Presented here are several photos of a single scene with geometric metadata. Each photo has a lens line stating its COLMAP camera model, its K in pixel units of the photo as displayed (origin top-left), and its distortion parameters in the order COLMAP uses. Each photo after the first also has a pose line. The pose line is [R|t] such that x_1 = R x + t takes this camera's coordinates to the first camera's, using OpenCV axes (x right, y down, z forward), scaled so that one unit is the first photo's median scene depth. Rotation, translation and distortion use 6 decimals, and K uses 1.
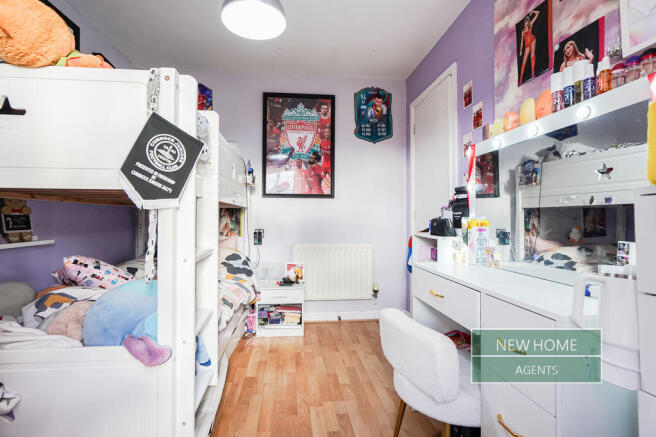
lens RADIAL K [[306.9, 0, 325.3], [0, 306.9, 217.4], [0, 0, 1]] dist [0.000222, 0.000002]
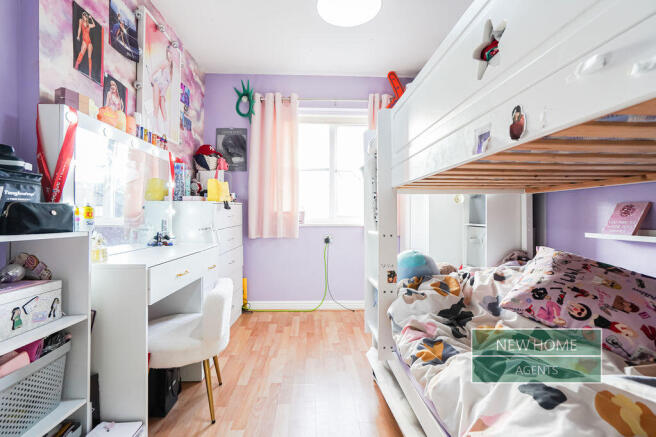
lens RADIAL K [[306.9, 0, 325.3], [0, 306.9, 217.4], [0, 0, 1]] dist [0.000222, 0.000002]
pose [[-0.997606, -0.000828, 0.069147, -0.228962], [-0.000893, 0.999999, -0.000913, 0.041040], [-0.069146, -0.000972, -0.997606, 2.011305]]
